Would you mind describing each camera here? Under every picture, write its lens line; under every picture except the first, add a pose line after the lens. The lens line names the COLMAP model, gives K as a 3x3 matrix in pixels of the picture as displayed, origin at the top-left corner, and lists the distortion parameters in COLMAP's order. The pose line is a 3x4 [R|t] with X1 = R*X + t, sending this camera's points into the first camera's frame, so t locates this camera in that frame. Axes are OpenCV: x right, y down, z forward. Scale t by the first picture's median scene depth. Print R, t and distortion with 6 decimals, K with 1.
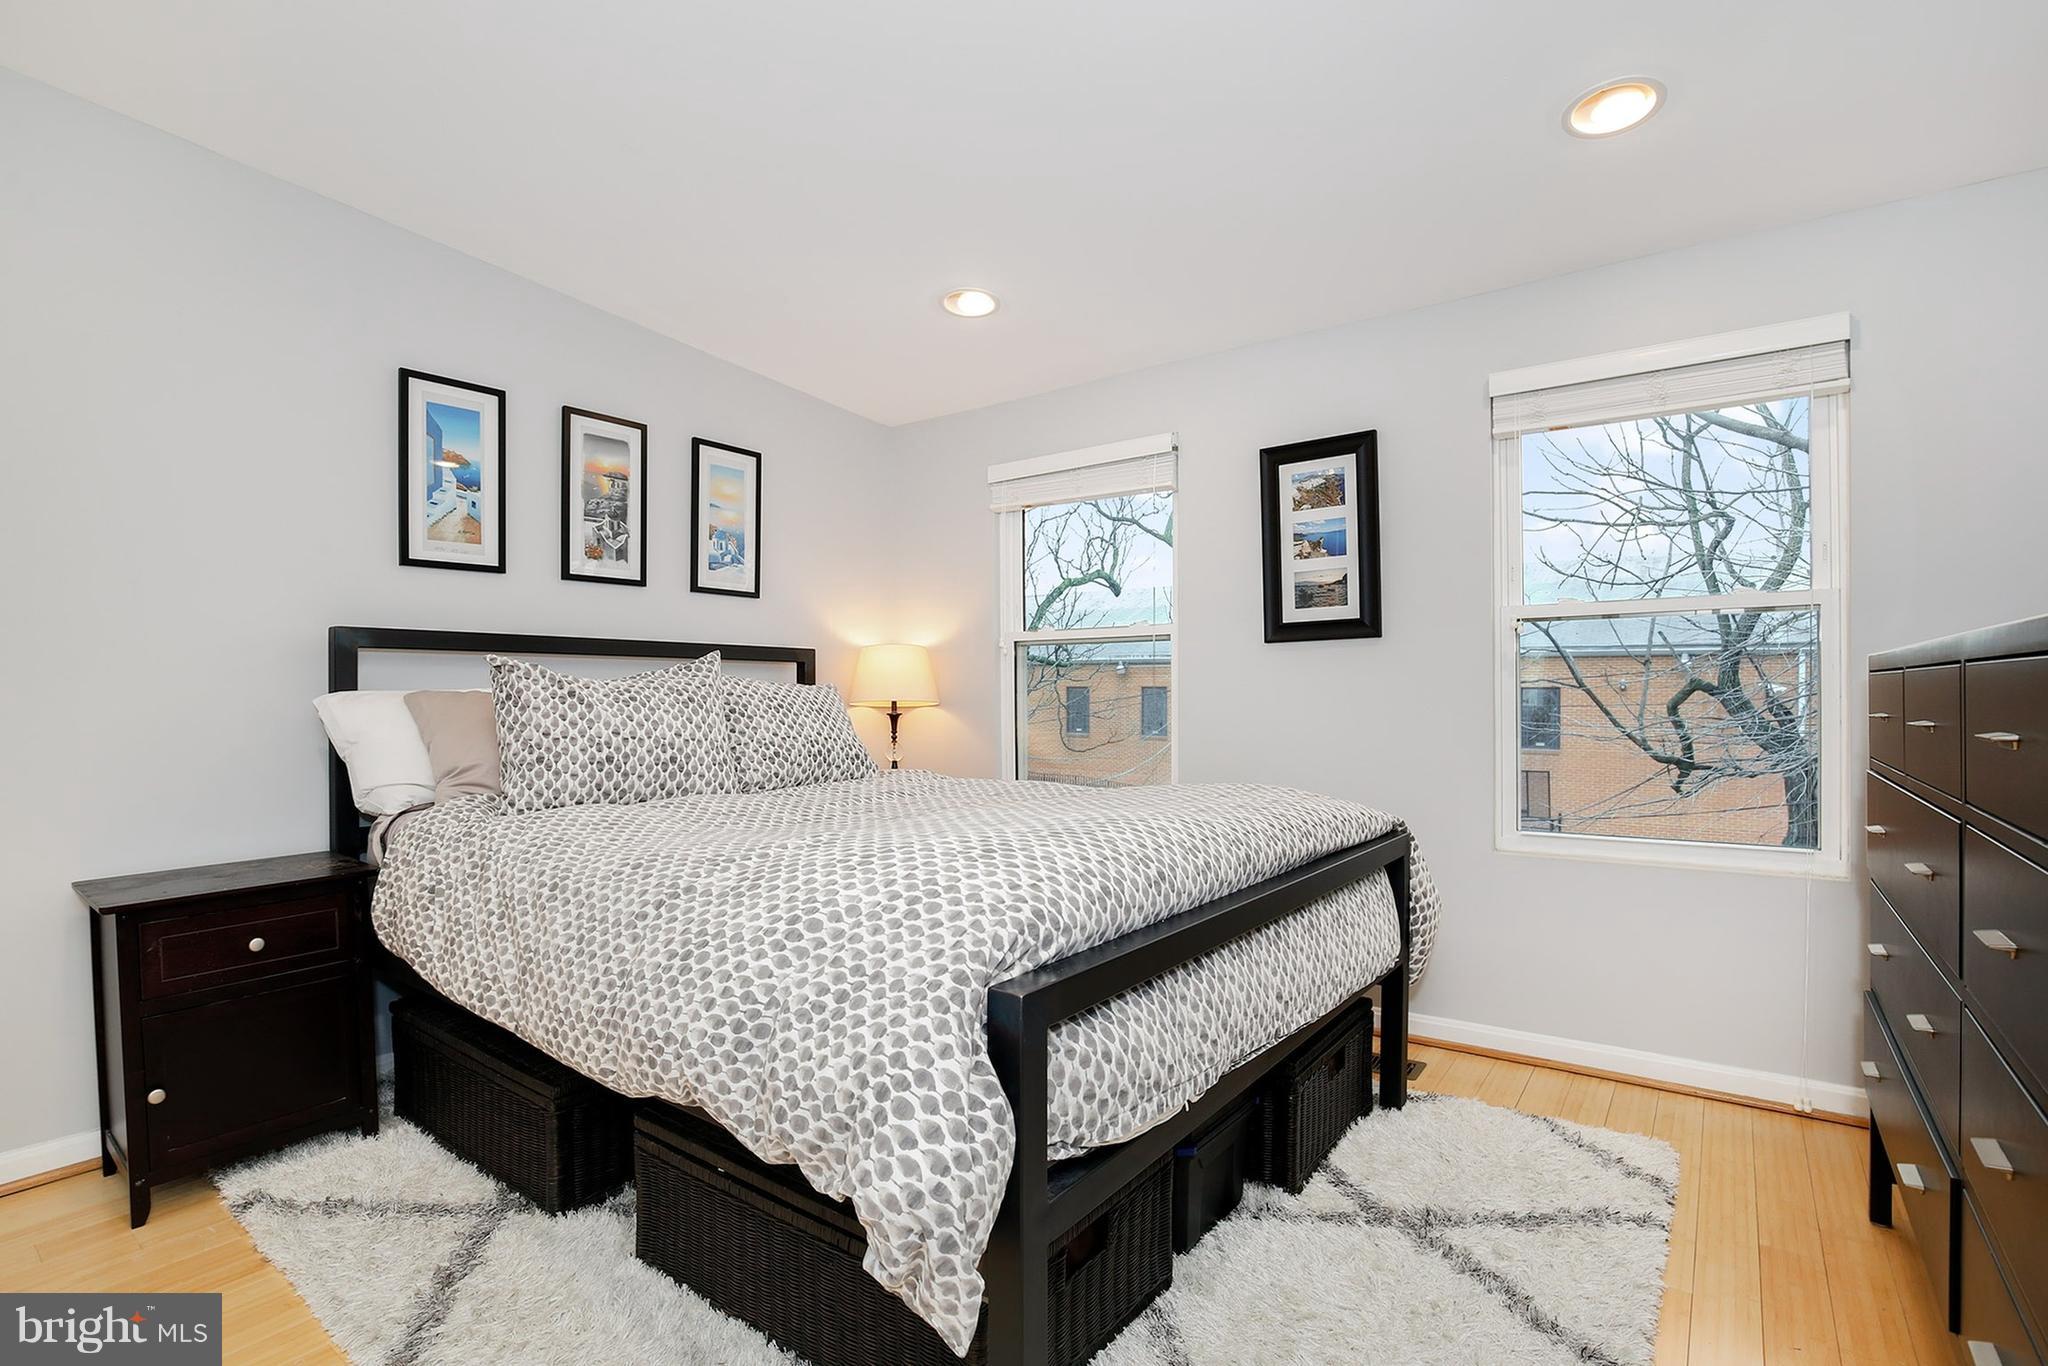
lens RADIAL K [[961.4, 0, 1018.3], [0, 961.4, 686.7], [0, 0, 1]] dist [-0.026685, 0.005182]
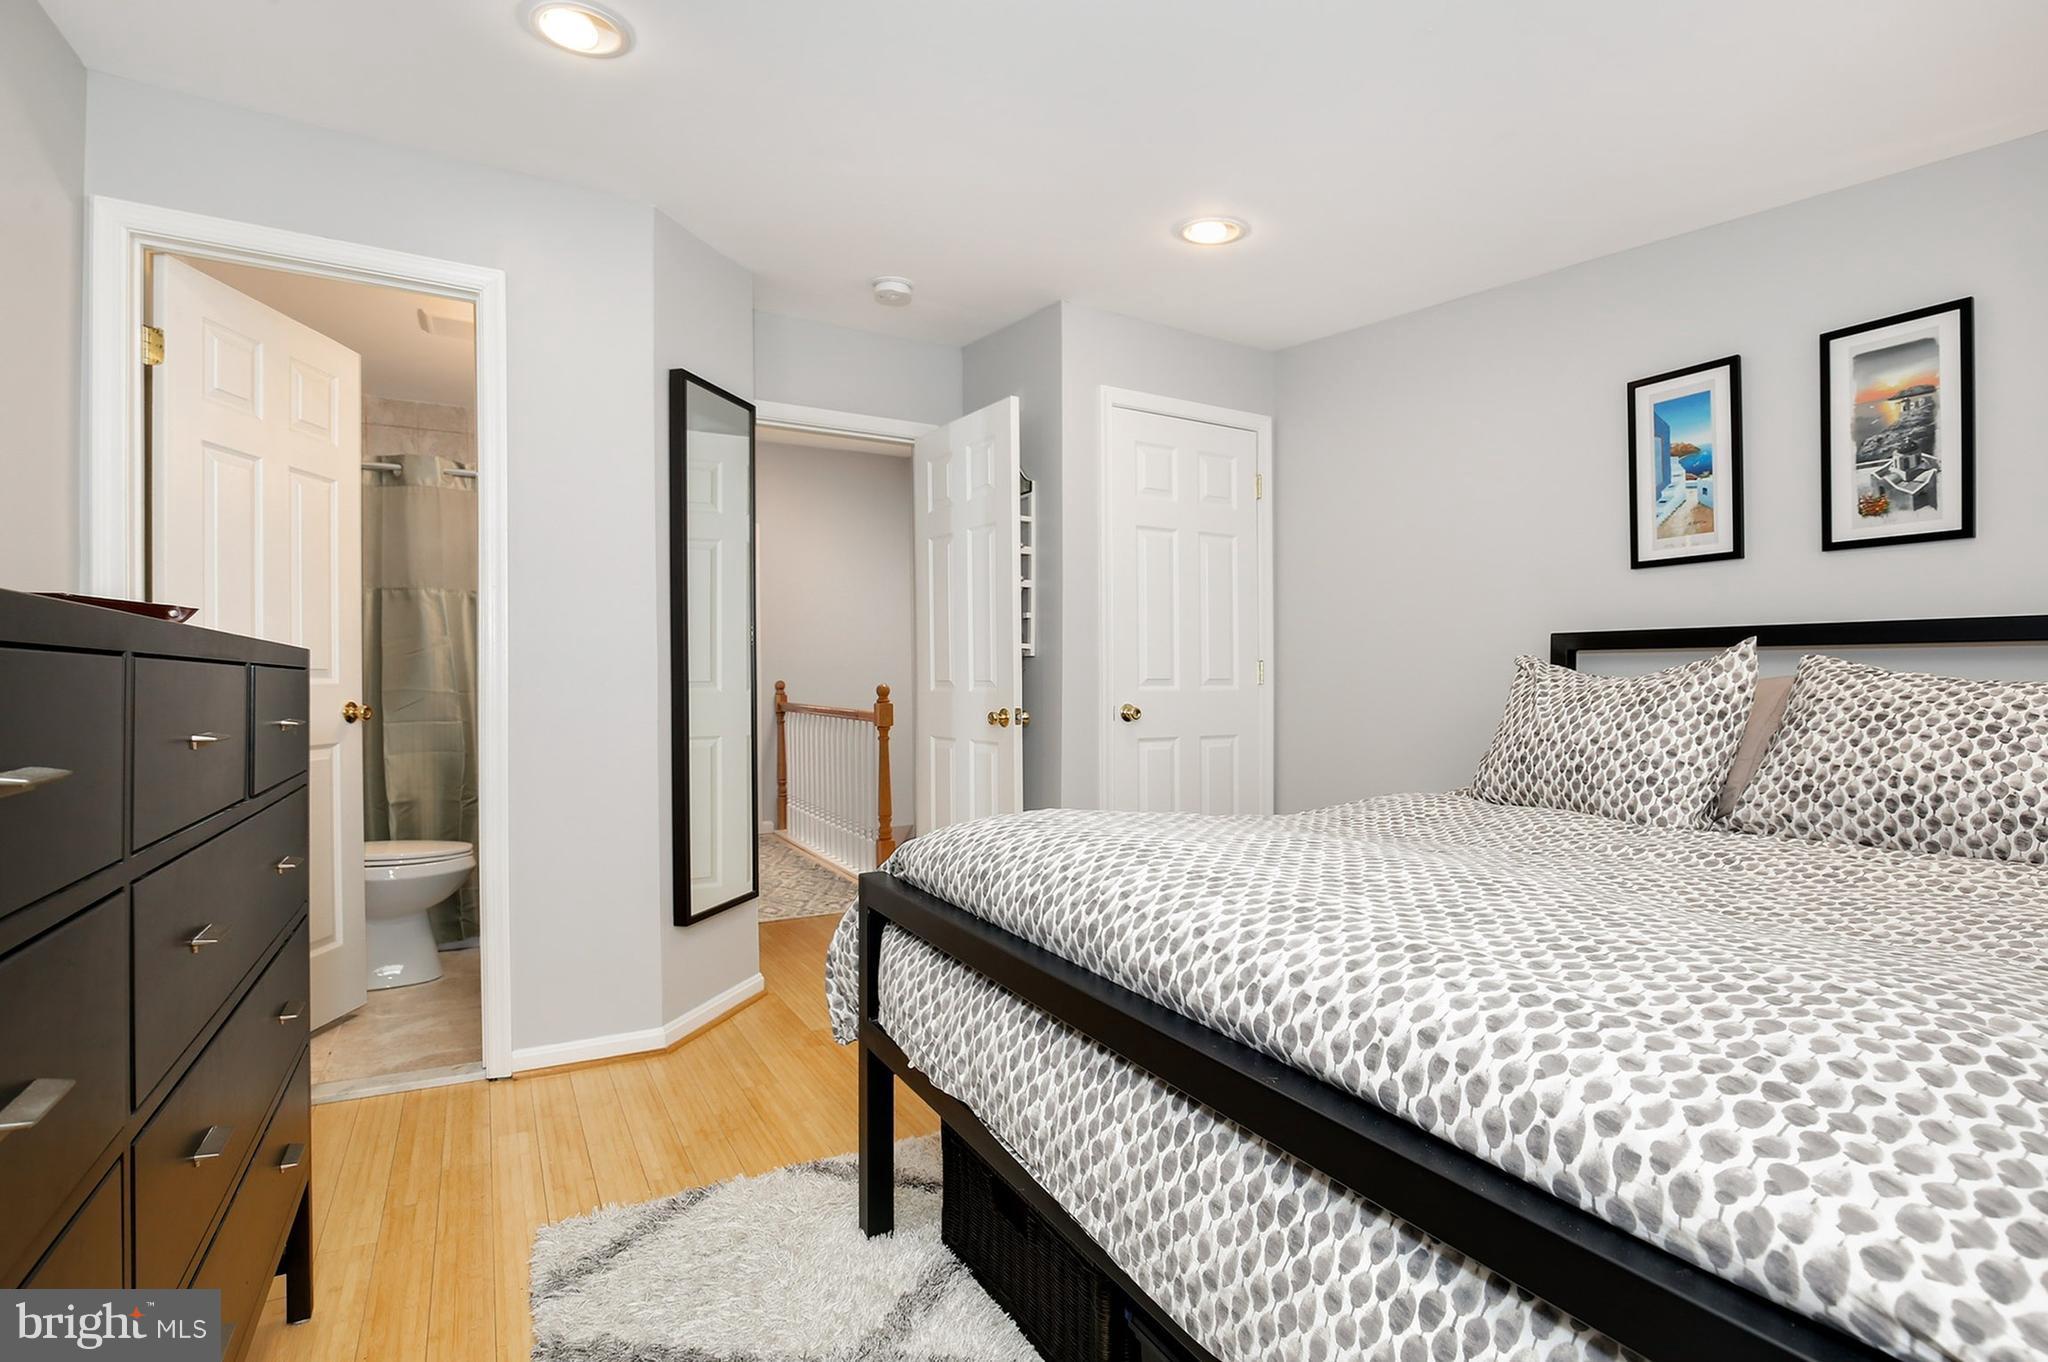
lens RADIAL K [[961.4, 0, 1025.3], [0, 961.4, 669.7], [0, 0, 1]] dist [-0.026685, 0.005182]
pose [[-0.376415, -0.015086, -0.926328, 0.511018], [-0.004888, 0.999886, -0.014298, 0.000945], [0.926438, -0.000854, -0.376446, 0.689412]]
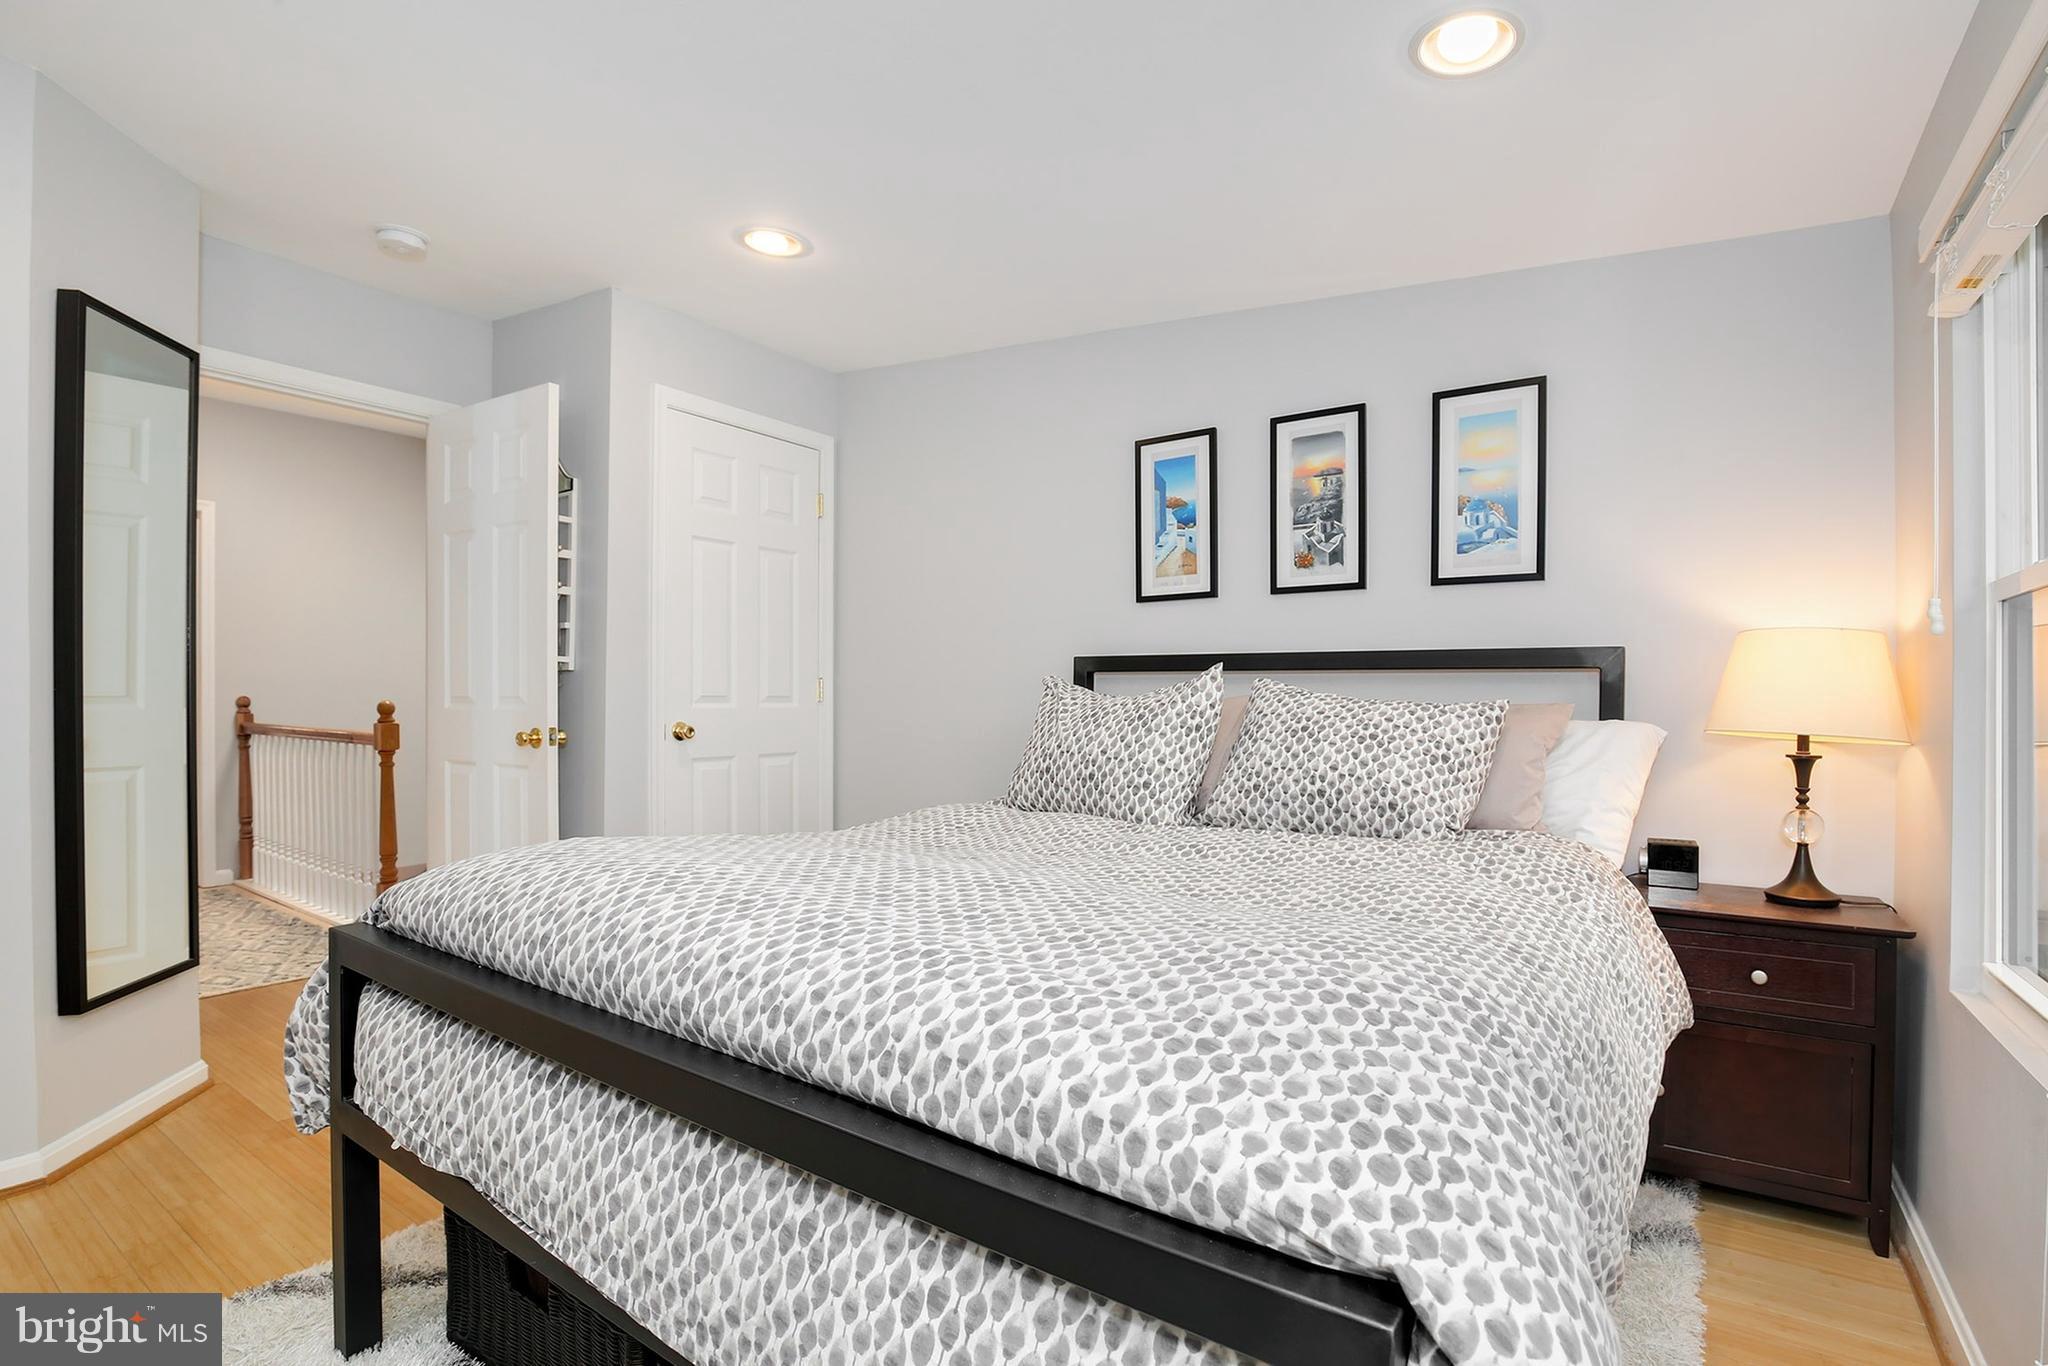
lens RADIAL K [[961.4, 0, 1008.7], [0, 961.4, 687.9], [0, 0, 1]] dist [-0.026685, 0.005182]
pose [[0.039036, -0.015366, -0.999120, 0.504320], [-0.006016, 0.999860, -0.015612, 0.000662], [0.999220, 0.006620, 0.038938, 0.702562]]
